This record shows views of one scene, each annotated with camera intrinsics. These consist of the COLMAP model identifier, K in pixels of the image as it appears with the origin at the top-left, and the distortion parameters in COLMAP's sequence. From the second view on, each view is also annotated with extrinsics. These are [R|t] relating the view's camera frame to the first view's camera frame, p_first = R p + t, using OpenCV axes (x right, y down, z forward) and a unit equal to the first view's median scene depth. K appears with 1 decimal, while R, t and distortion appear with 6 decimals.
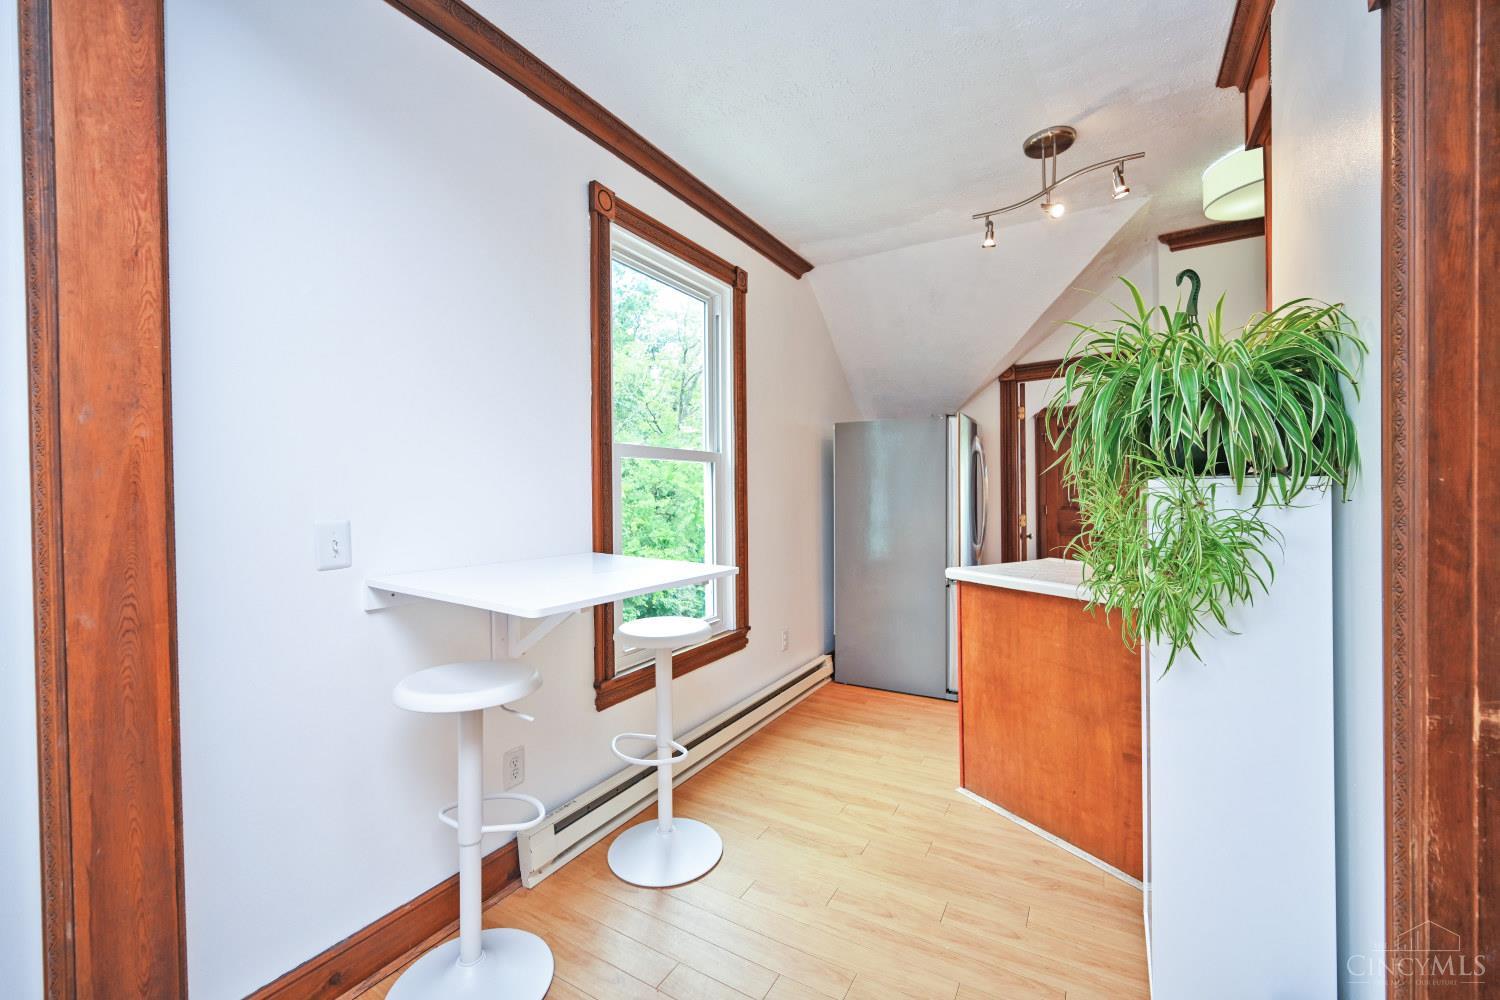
lens RADIAL K [[599.0, 0, 750.0], [0, 599.0, 500.0], [0, 0, 1]] dist [0.000067, 0.000354]
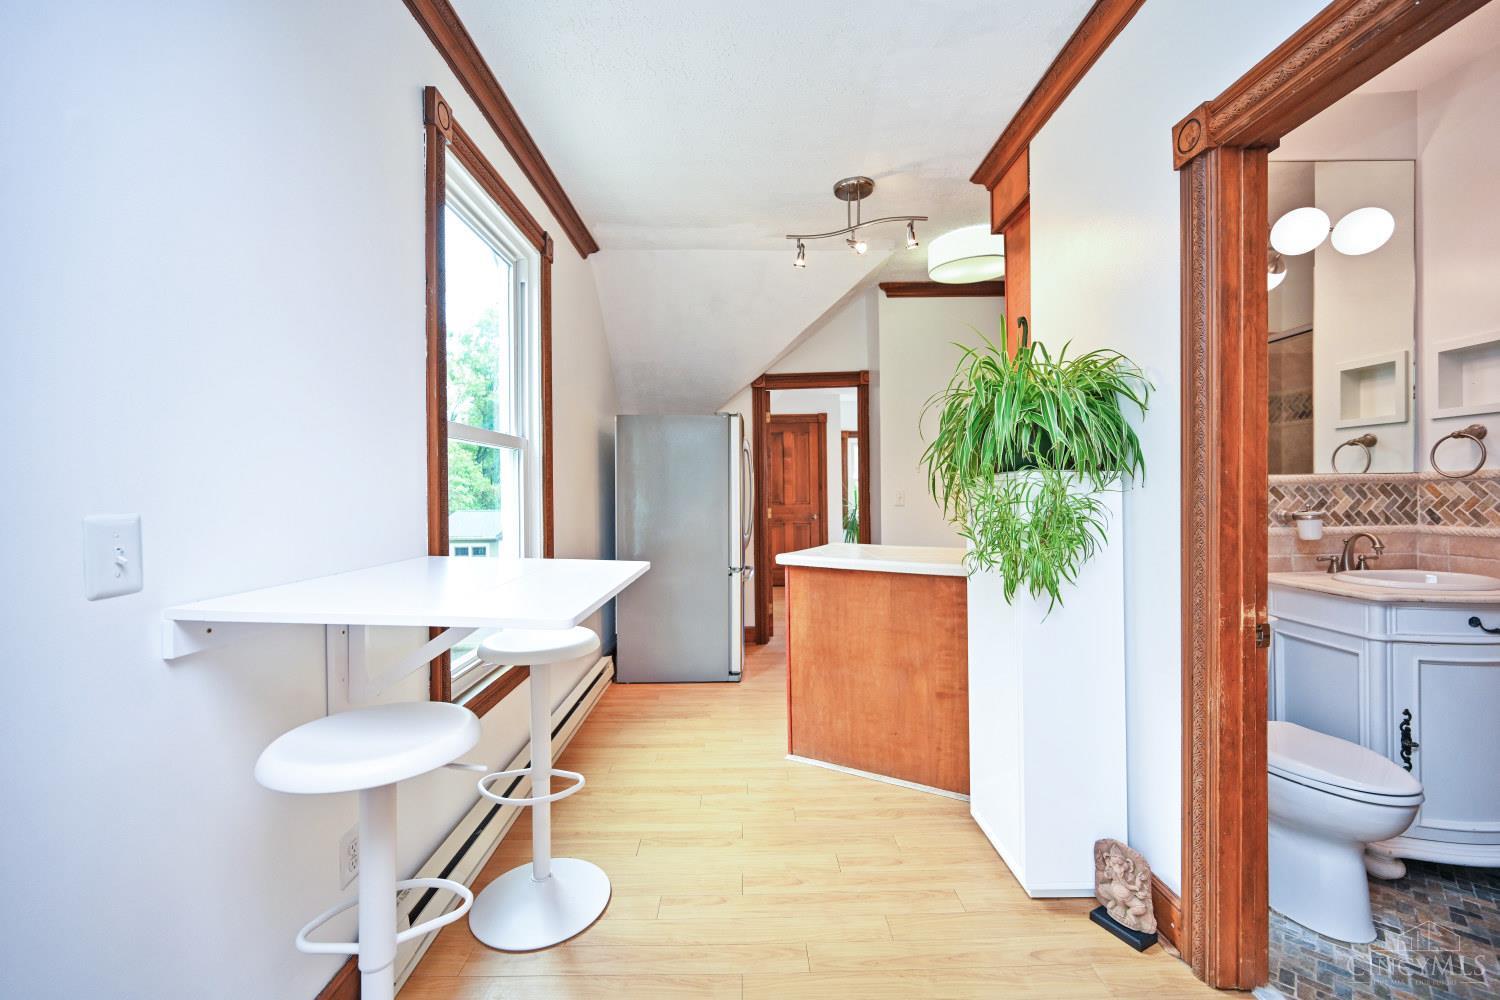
lens RADIAL K [[601.1, 0, 748.0], [0, 601.1, 495.7], [0, 0, 1]] dist [0.001937, 0.000198]
pose [[0.856617, -0.000350, 0.515953, -0.297975], [0.003443, 0.999981, -0.005037, 0.012816], [-0.515942, 0.006092, 0.856602, 0.101167]]
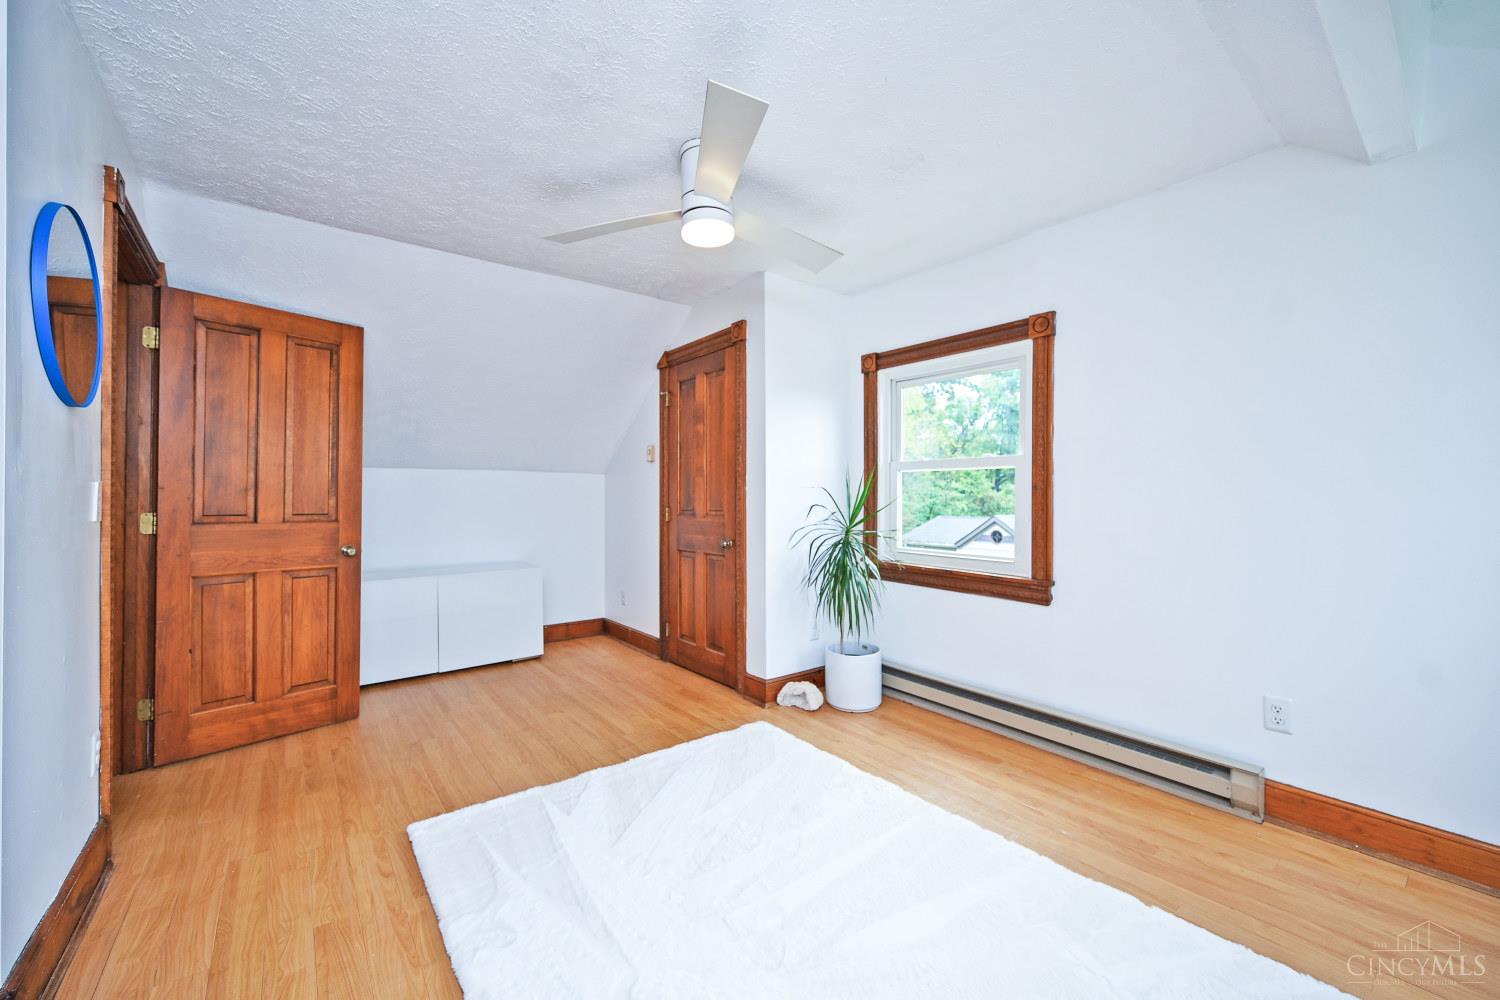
lens RADIAL K [[601.1, 0, 748.0], [0, 601.1, 495.7], [0, 0, 1]] dist [0.001937, 0.000198]
pose [[0.931955, 0.012908, -0.362343, 2.203826], [-0.016116, 0.999853, -0.005832, -0.002152], [0.362215, 0.011274, 0.932026, 1.232034]]
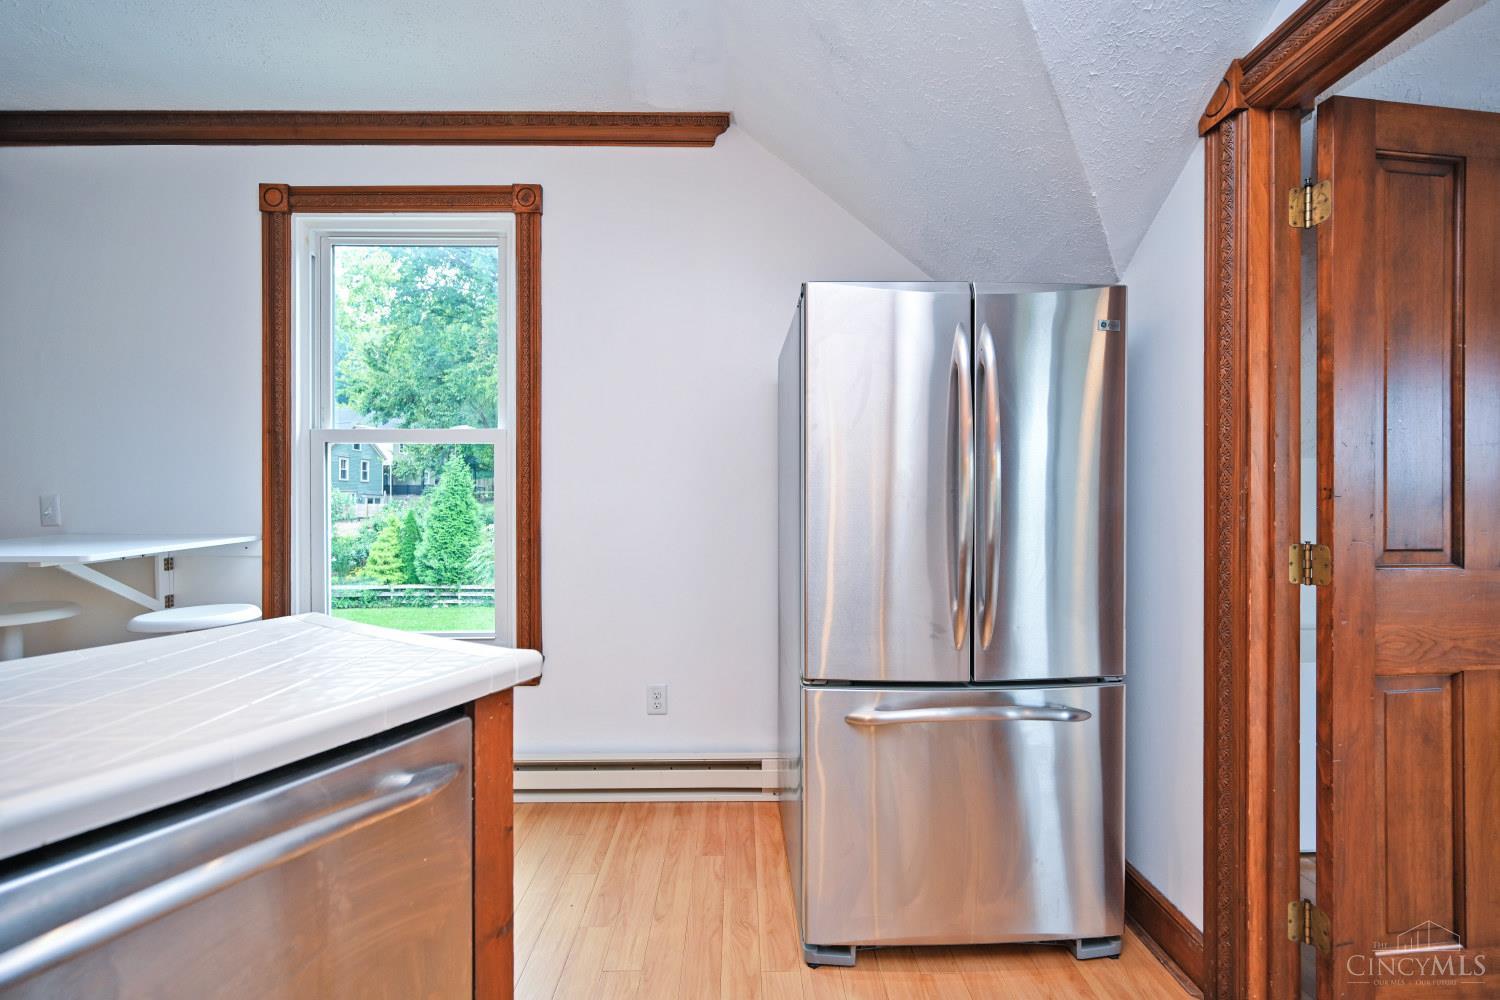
lens RADIAL K [[601.1, 0, 748.0], [0, 601.1, 495.7], [0, 0, 1]] dist [0.001937, 0.000198]
pose [[0.520553, 0.011931, -0.853746, 1.047398], [-0.015645, 0.999868, 0.004434, 0.000980], [0.853686, 0.011049, 0.520671, 1.123843]]
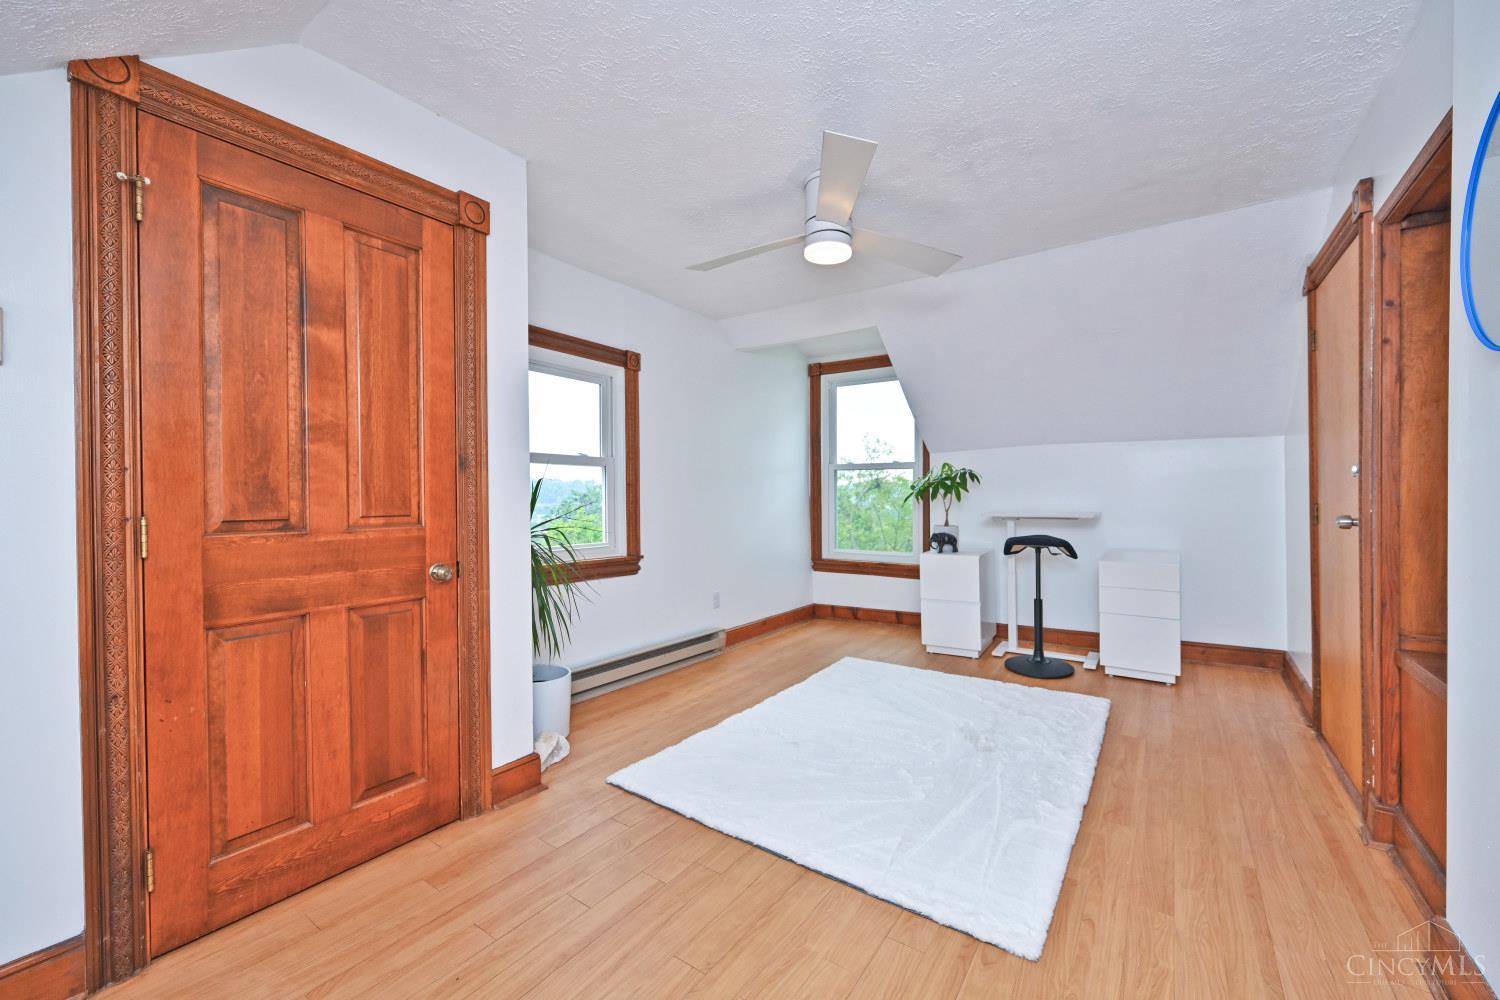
lens RADIAL K [[590.5, 0, 774.5], [0, 590.5, 498.4], [0, 0, 1]] dist [0.000098, 0.000140]
pose [[0.050090, 0.008641, 0.998707, 0.818560], [0.009760, 0.999911, -0.009141, 0.017618], [-0.998697, 0.010205, 0.050002, 2.103423]]
